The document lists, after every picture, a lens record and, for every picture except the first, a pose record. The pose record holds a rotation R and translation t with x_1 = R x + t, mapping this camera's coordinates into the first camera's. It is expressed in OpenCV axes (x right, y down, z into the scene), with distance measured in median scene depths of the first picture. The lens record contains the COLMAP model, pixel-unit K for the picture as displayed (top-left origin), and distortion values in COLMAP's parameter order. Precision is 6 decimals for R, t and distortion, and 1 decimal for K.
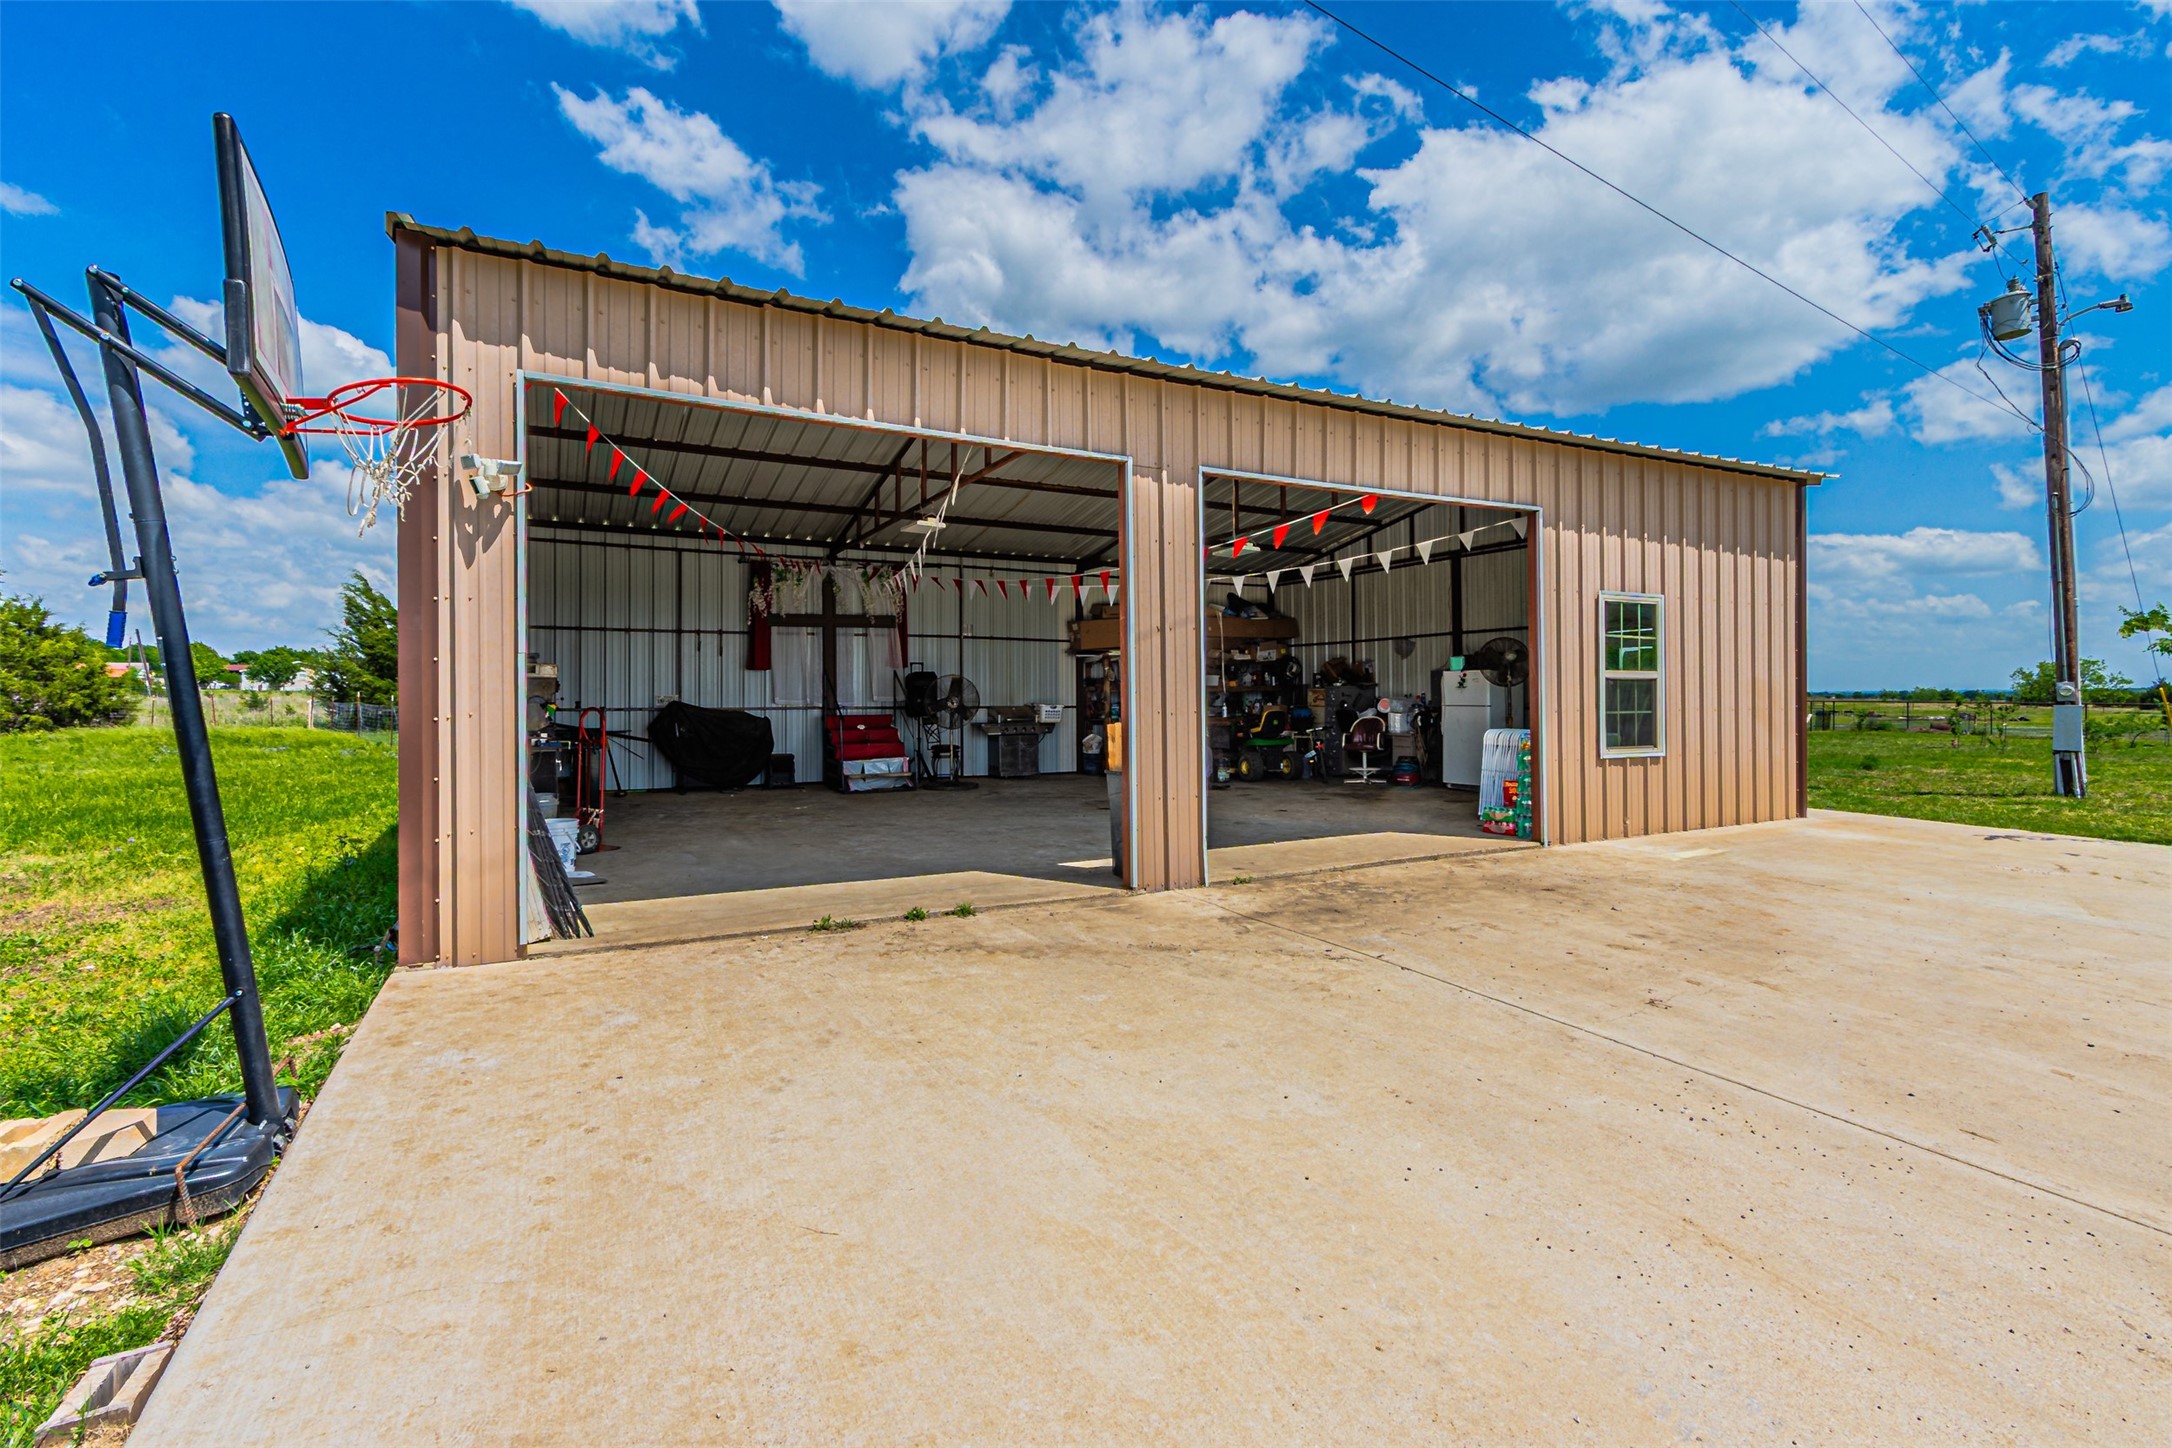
lens RADIAL K [[956.0, 0, 1083.6], [0, 956.0, 716.5], [0, 0, 1]] dist [0.009632, -0.002767]
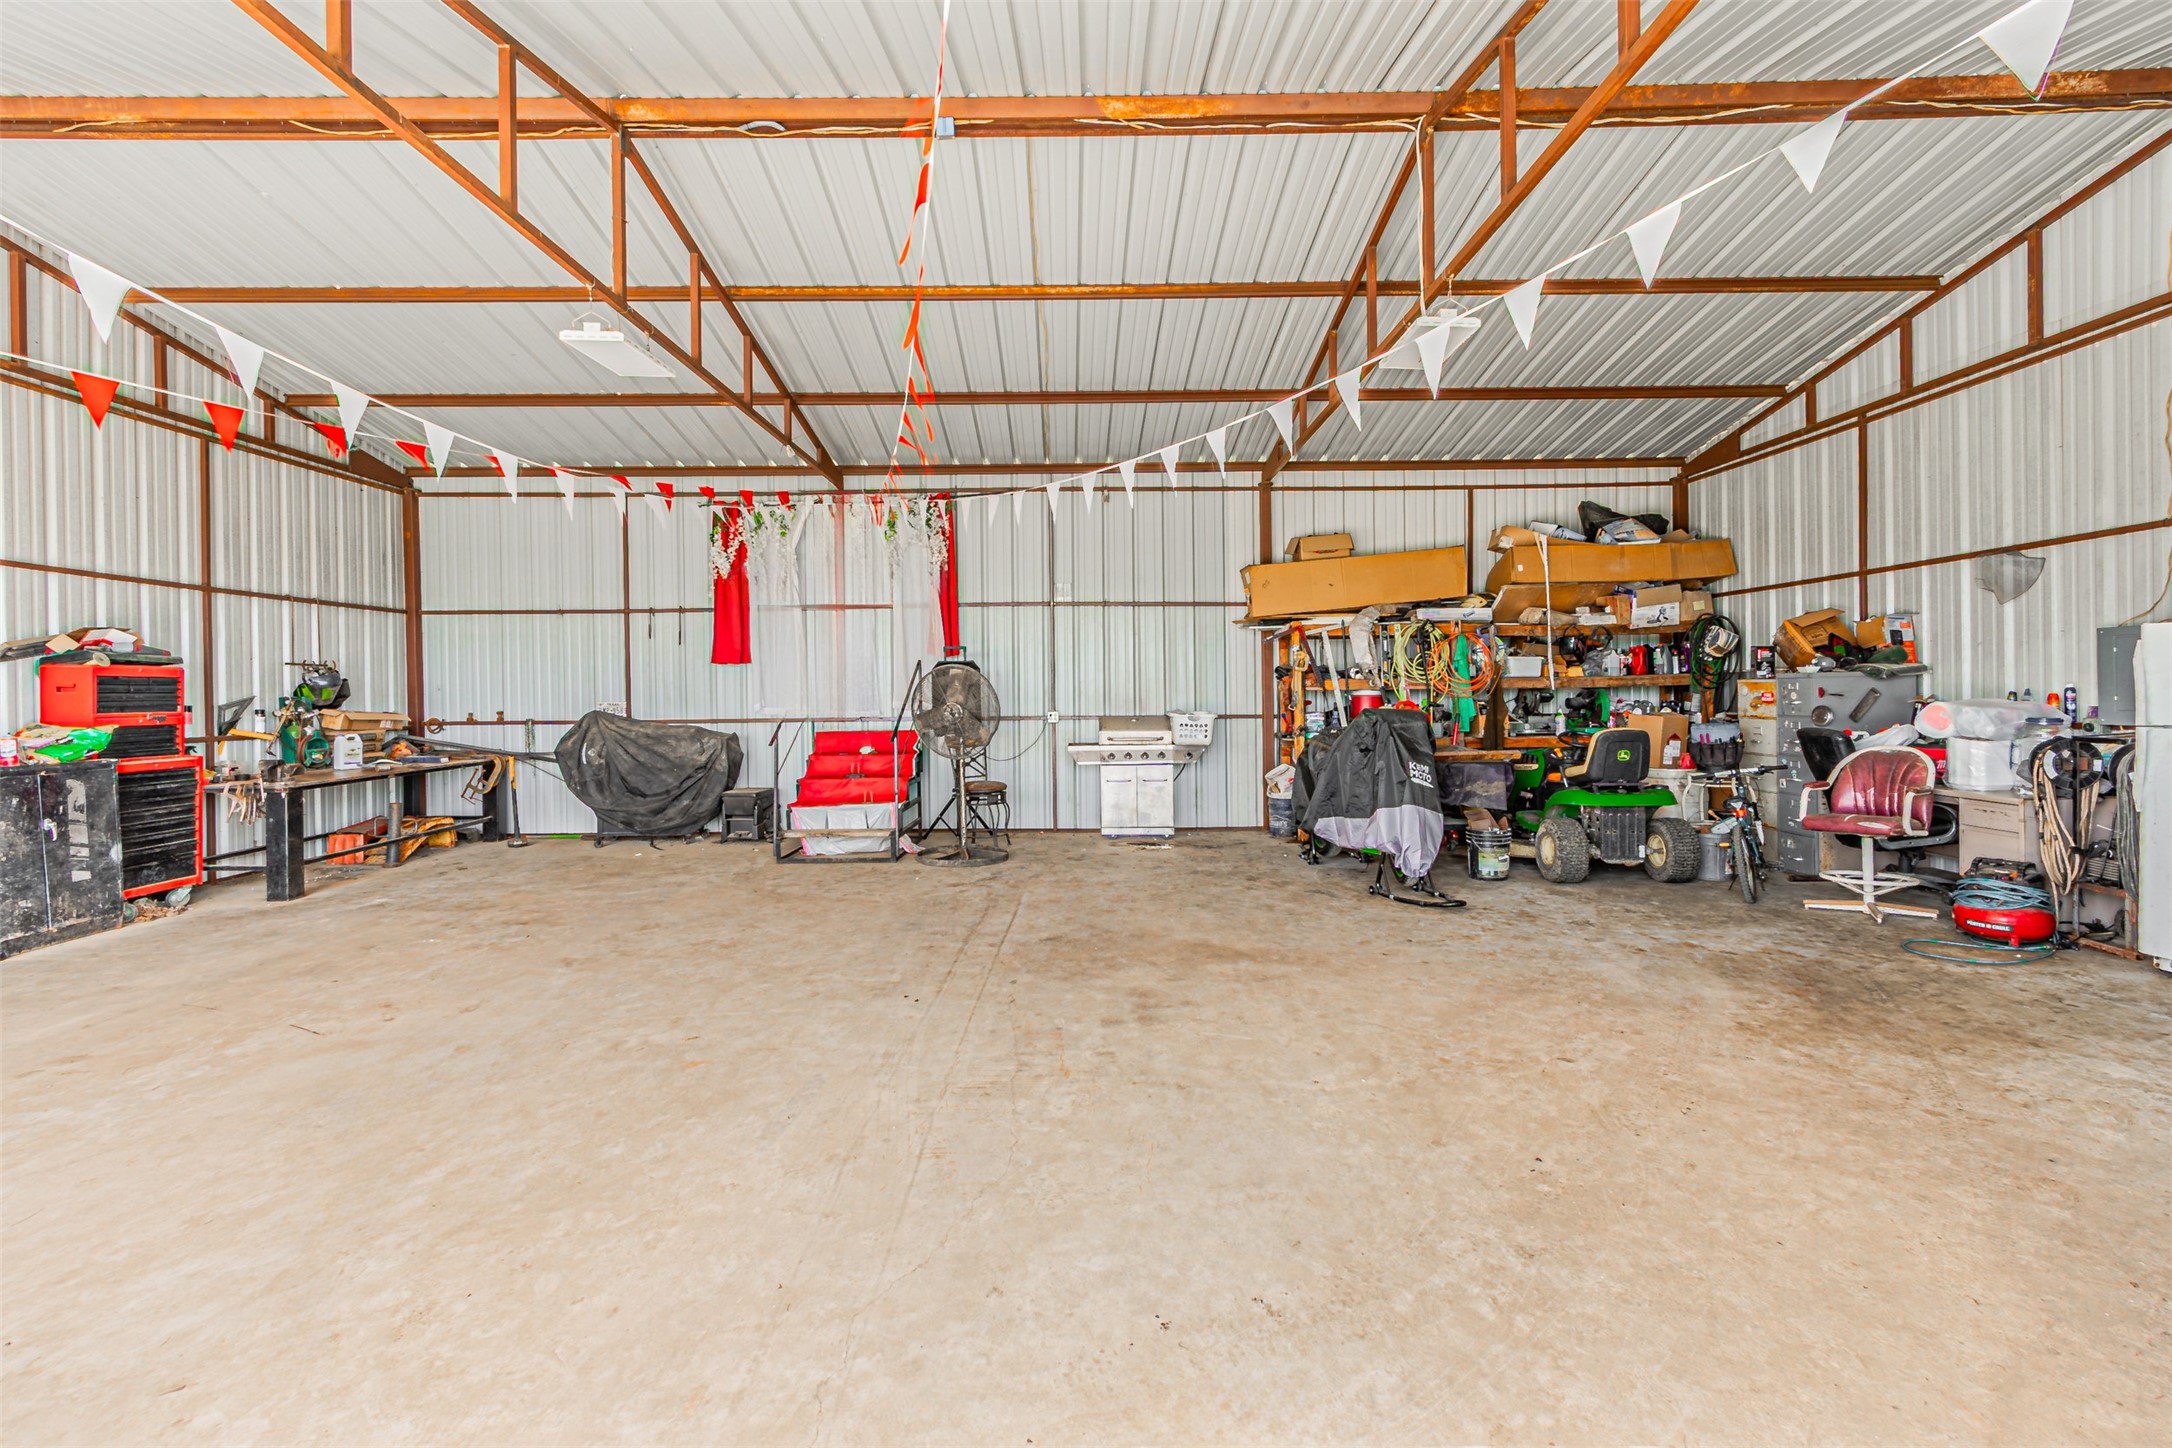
lens RADIAL K [[956.0, 0, 1088.9], [0, 956.0, 717.1], [0, 0, 1]] dist [0.009632, -0.002767]
pose [[0.892114, 0.004279, -0.451790, 0.176093], [-0.001604, 0.999979, 0.006304, -0.014215], [0.451807, -0.004899, 0.892102, 0.472851]]
